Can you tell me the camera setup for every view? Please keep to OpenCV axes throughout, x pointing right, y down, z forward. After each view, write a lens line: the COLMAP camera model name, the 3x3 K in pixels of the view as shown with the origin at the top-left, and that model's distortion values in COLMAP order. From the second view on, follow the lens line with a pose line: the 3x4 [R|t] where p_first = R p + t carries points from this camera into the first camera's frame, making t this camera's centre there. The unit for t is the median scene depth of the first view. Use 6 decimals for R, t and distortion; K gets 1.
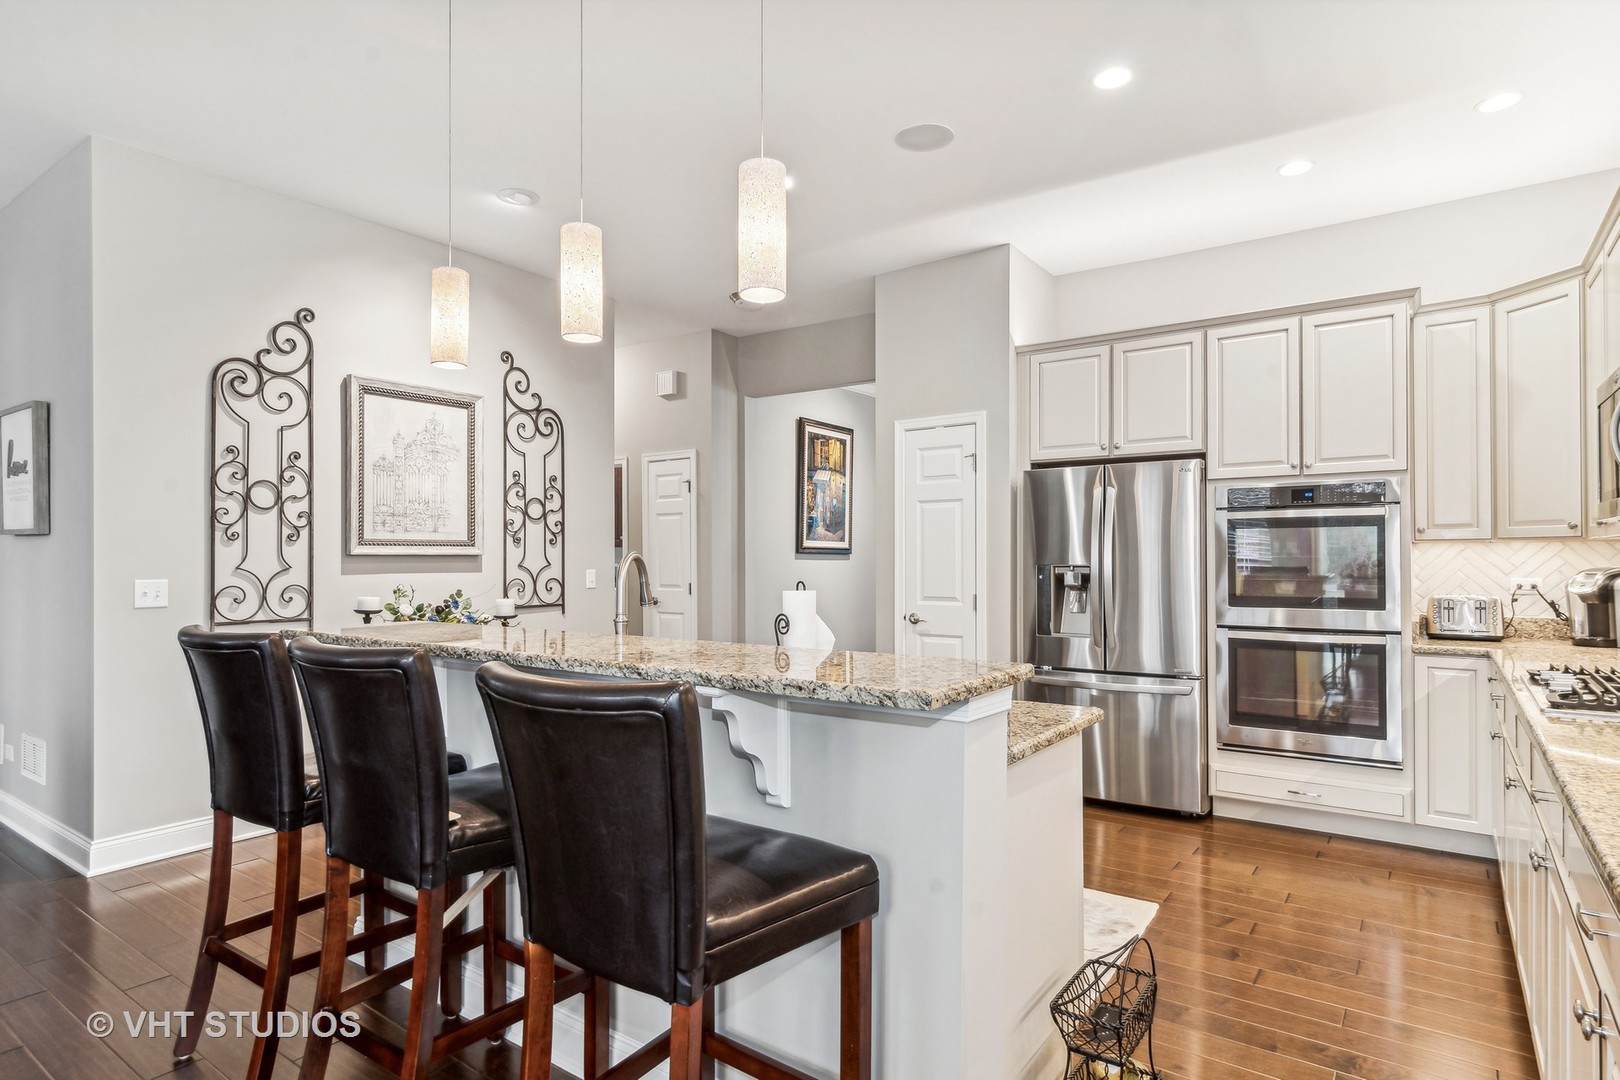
lens RADIAL K [[876.4, 0, 808.5], [0, 876.4, 549.7], [0, 0, 1]] dist [-0.000079, -0.001011]
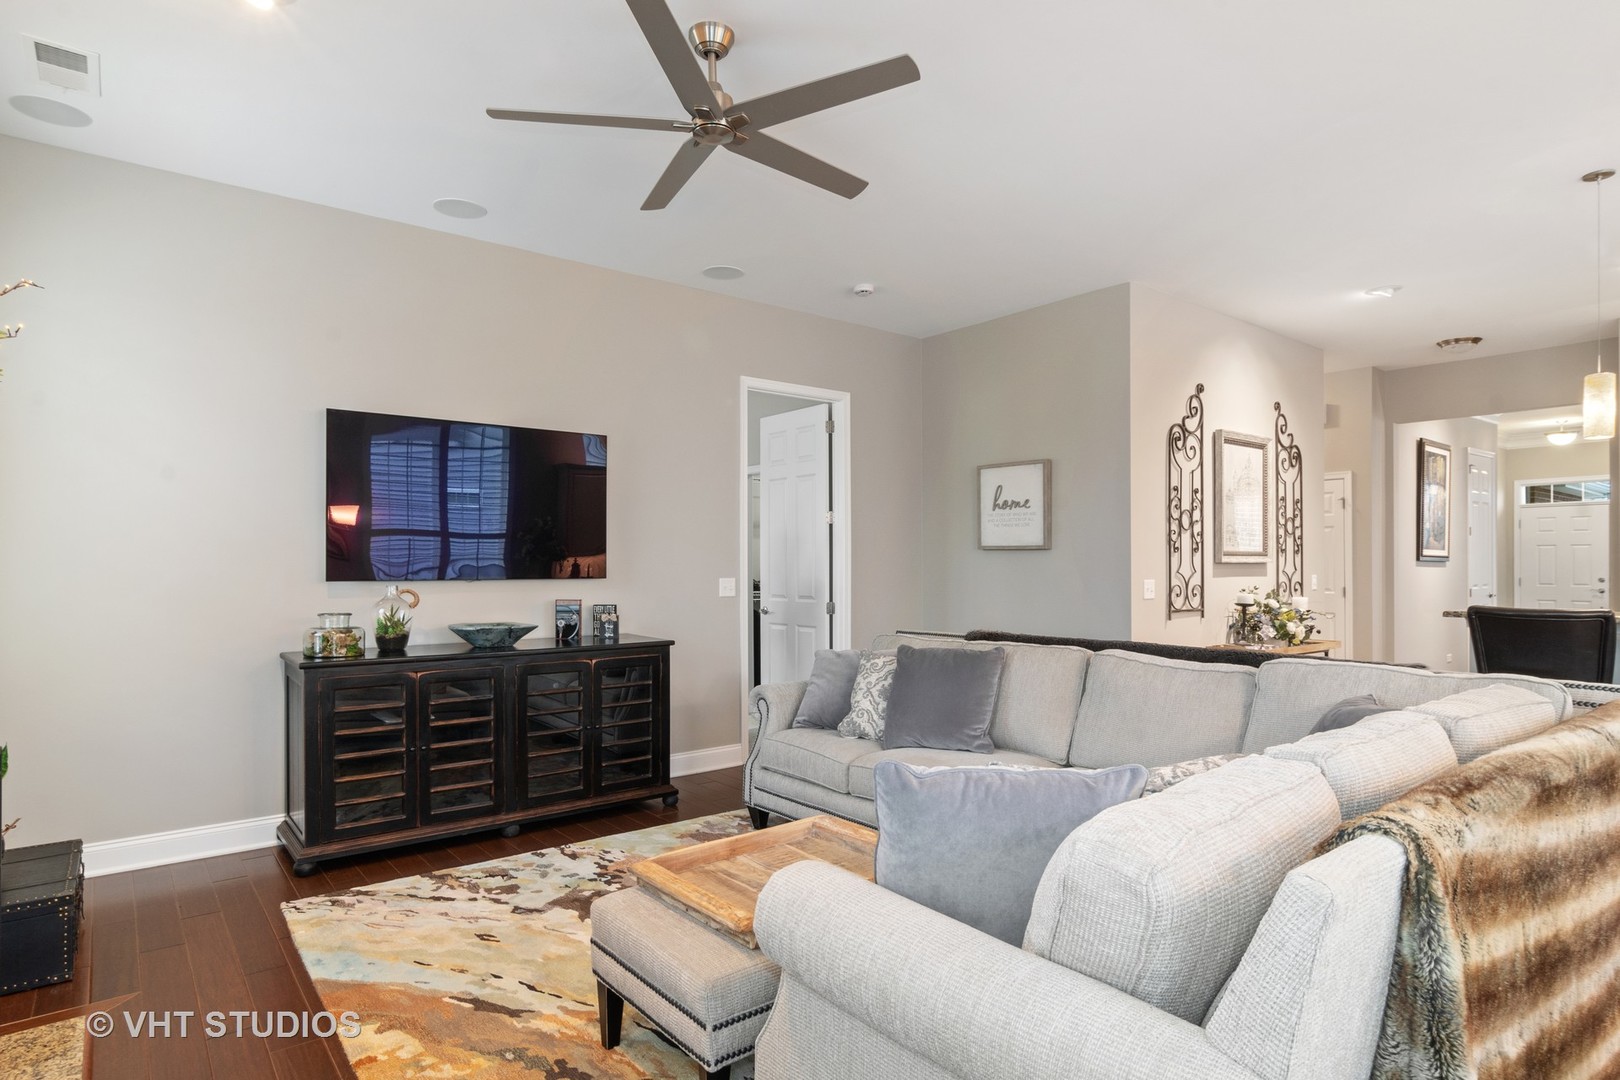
lens RADIAL K [[876.4, 0, 810.0], [0, 876.4, 541.8], [0, 0, 1]] dist [-0.000079, -0.001011]
pose [[0.959567, -0.008601, -0.281348, -0.632469], [0.003348, 0.999811, -0.019146, -0.002382], [0.281460, 0.017430, 0.959415, -0.397544]]
